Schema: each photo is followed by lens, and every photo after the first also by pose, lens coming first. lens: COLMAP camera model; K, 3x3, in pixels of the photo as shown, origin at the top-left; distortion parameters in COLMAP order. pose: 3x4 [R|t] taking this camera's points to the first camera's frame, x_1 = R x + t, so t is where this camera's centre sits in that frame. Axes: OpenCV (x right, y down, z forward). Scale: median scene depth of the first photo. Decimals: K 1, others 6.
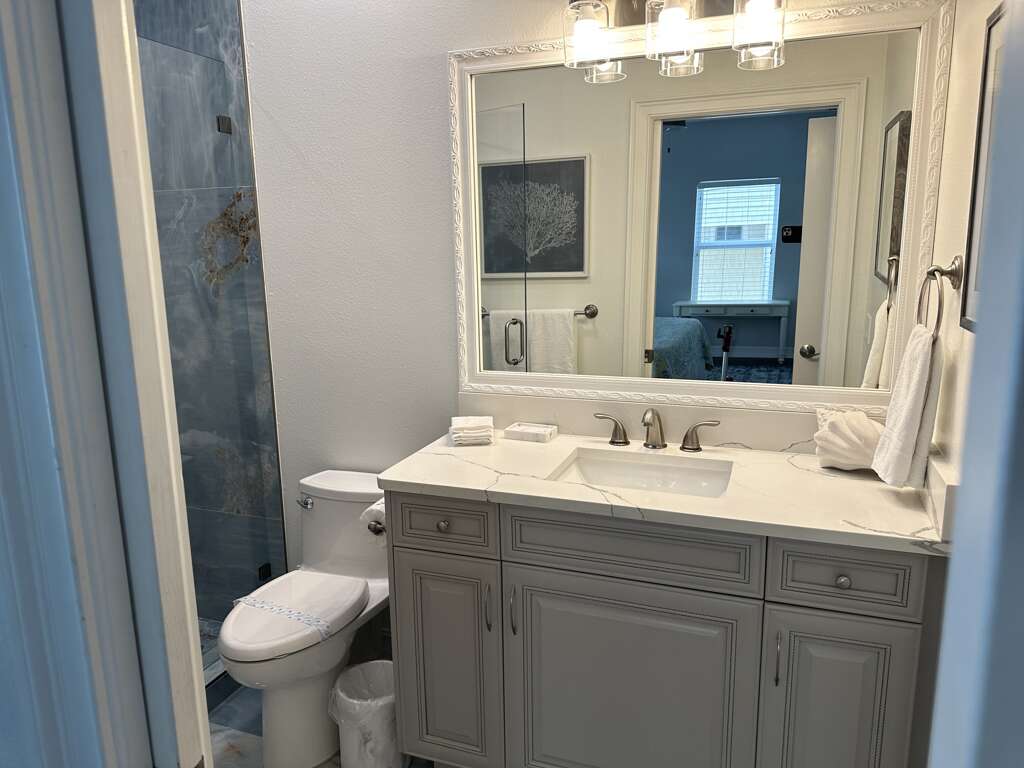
lens RADIAL K [[709.5, 0, 512.0], [0, 709.5, 384.0], [0, 0, 1]] dist [0.149151, -0.247924]
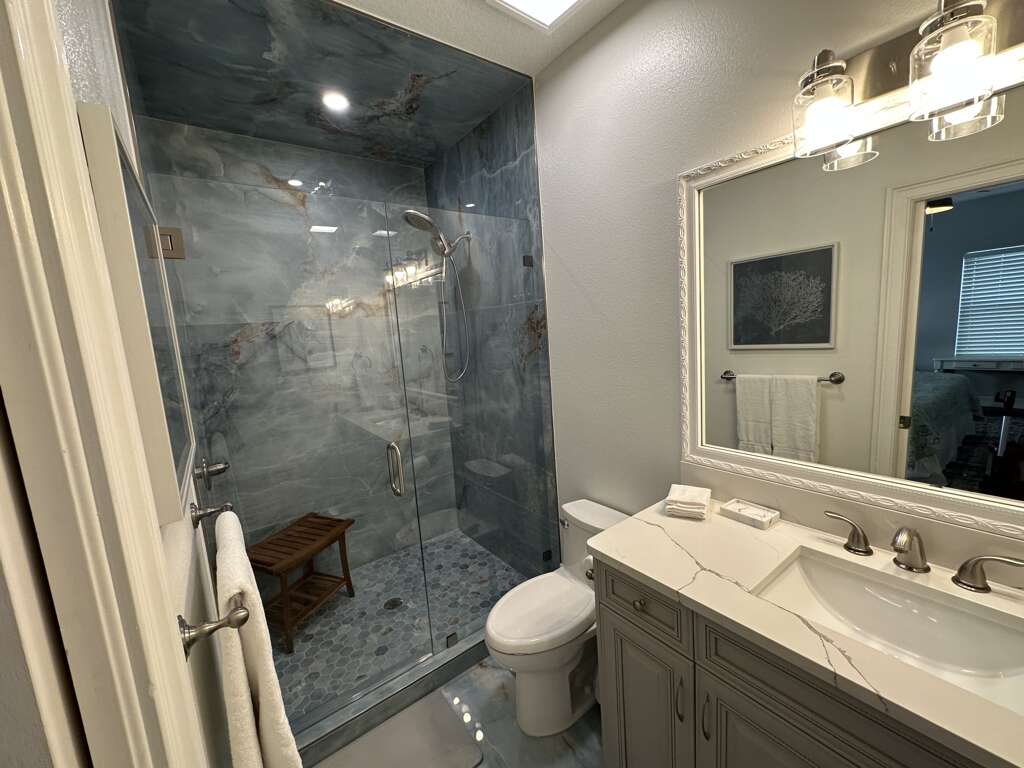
lens RADIAL K [[410.5, 0, 512.0], [0, 410.5, 384.0], [0, 0, 1]] dist [-0.000932, 0.000300]
pose [[0.839409, 0.032626, -0.542520, 0.049852], [-0.051363, 0.998491, -0.019424, -0.082697], [0.541067, 0.044170, 0.839818, 0.272462]]
